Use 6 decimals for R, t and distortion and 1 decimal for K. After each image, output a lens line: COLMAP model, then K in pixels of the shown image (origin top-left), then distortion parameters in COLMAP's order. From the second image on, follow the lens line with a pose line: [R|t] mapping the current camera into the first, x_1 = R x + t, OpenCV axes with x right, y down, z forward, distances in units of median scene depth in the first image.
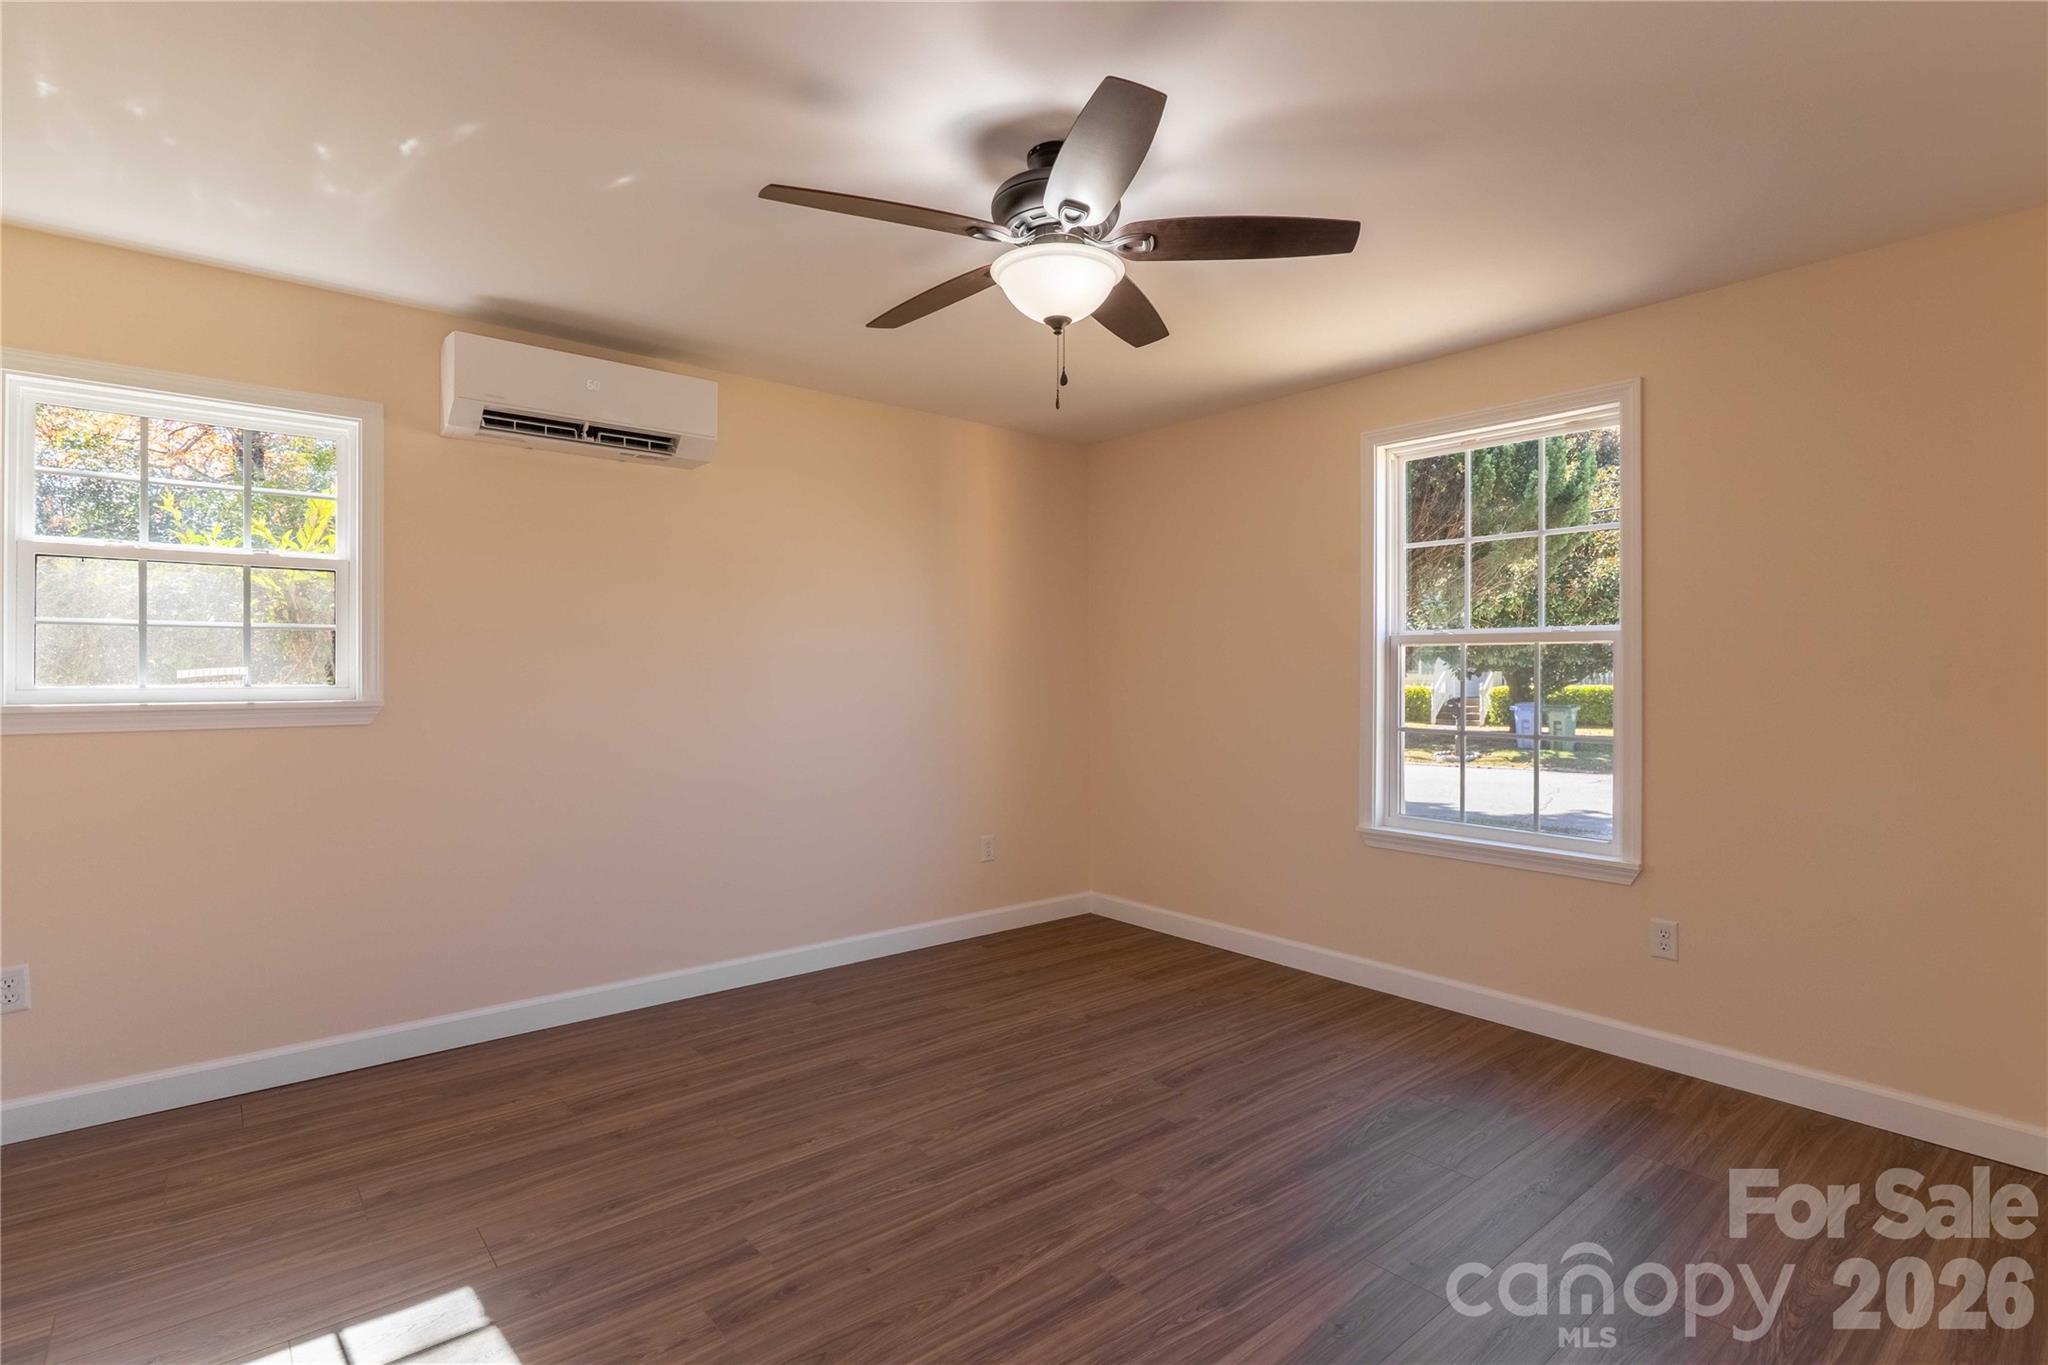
lens RADIAL K [[989.9, 0, 1024.0], [0, 989.9, 682.5], [0, 0, 1]] dist [0.000851, -0.000228]
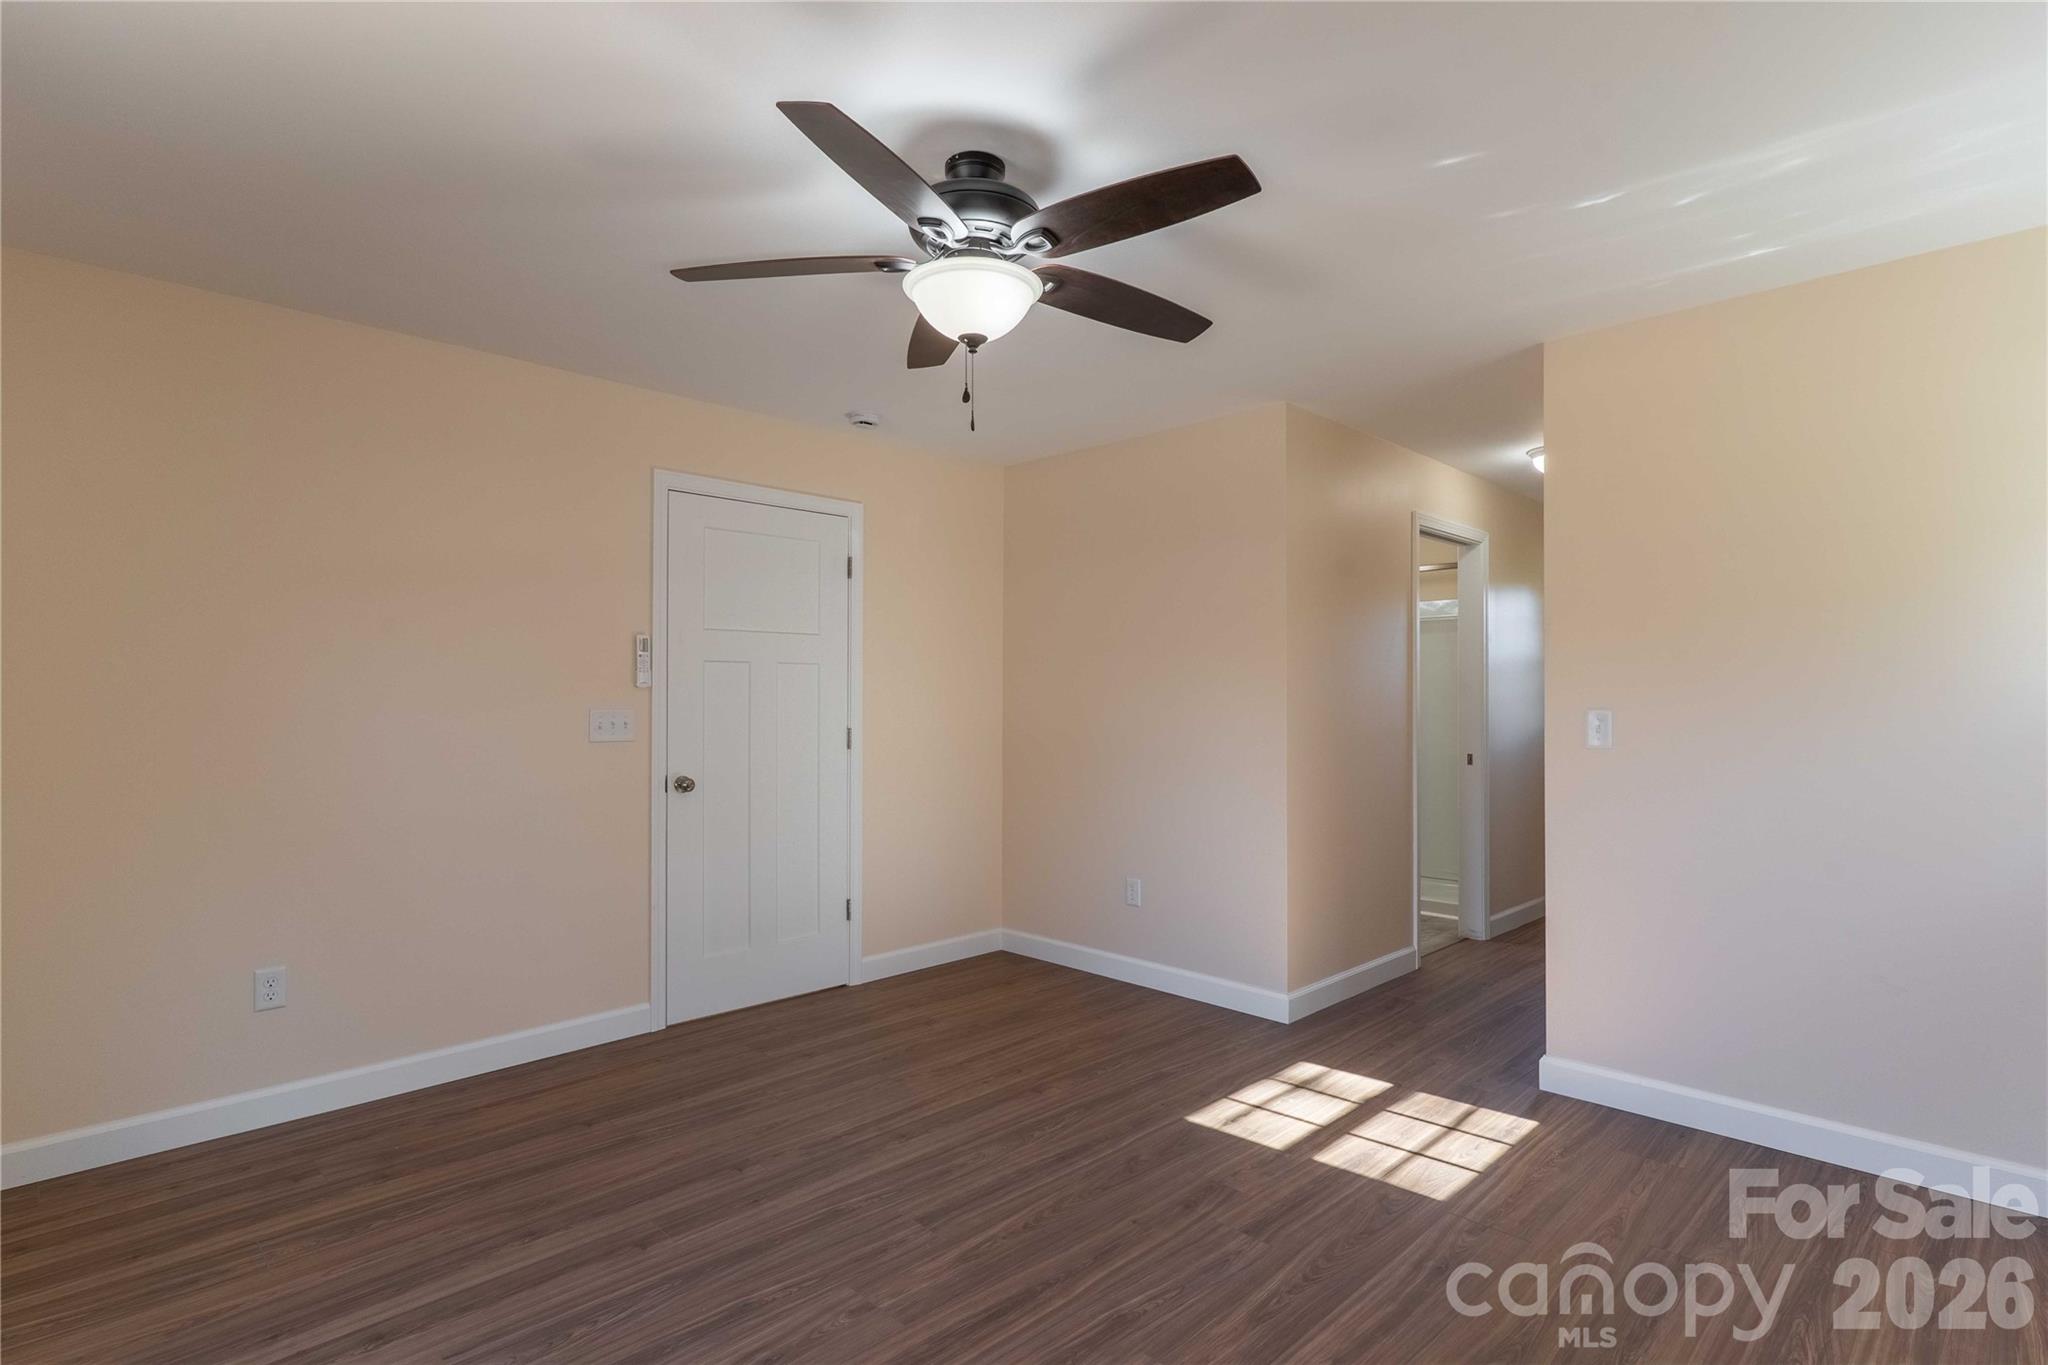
lens RADIAL K [[989.9, 0, 1024.0], [0, 989.9, 682.5], [0, 0, 1]] dist [0.000851, -0.000228]
pose [[-0.996029, -0.002901, -0.088980, 0.066792], [-0.002169, 0.999963, -0.008326, -0.023508], [0.089000, -0.008100, -0.995999, 1.876298]]
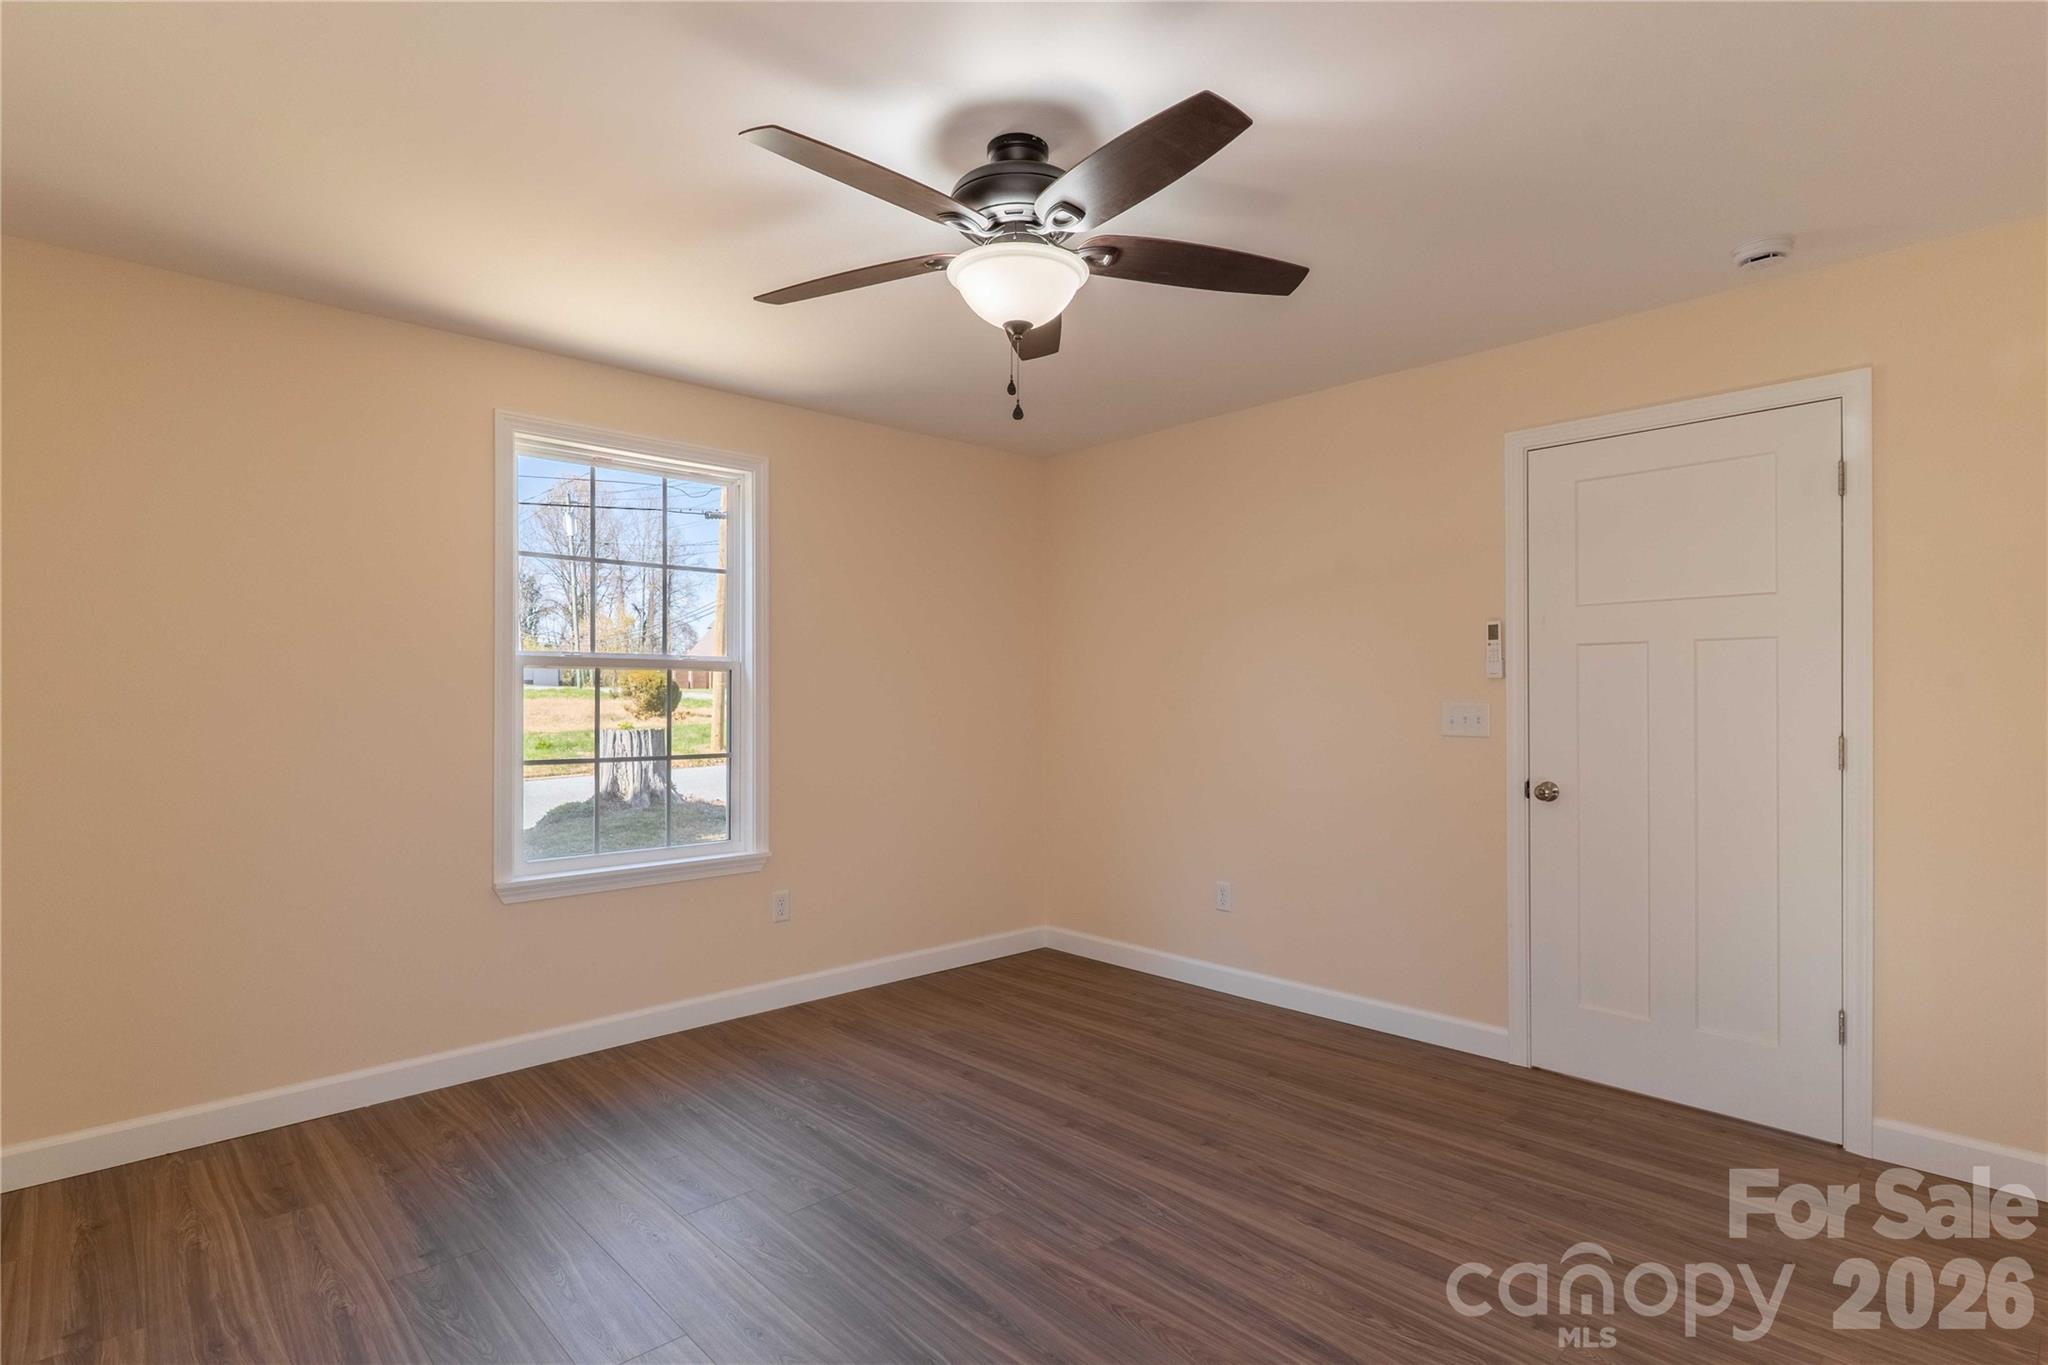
lens RADIAL K [[1023.5, 0, 1048.6], [0, 1023.5, 692.8], [0, 0, 1]] dist [-0.002189, -0.000338]
pose [[-0.082188, 0.001199, 0.996616, -0.903386], [0.009624, 0.999954, -0.000409, -0.012710], [-0.996570, 0.009558, -0.082196, 1.000423]]
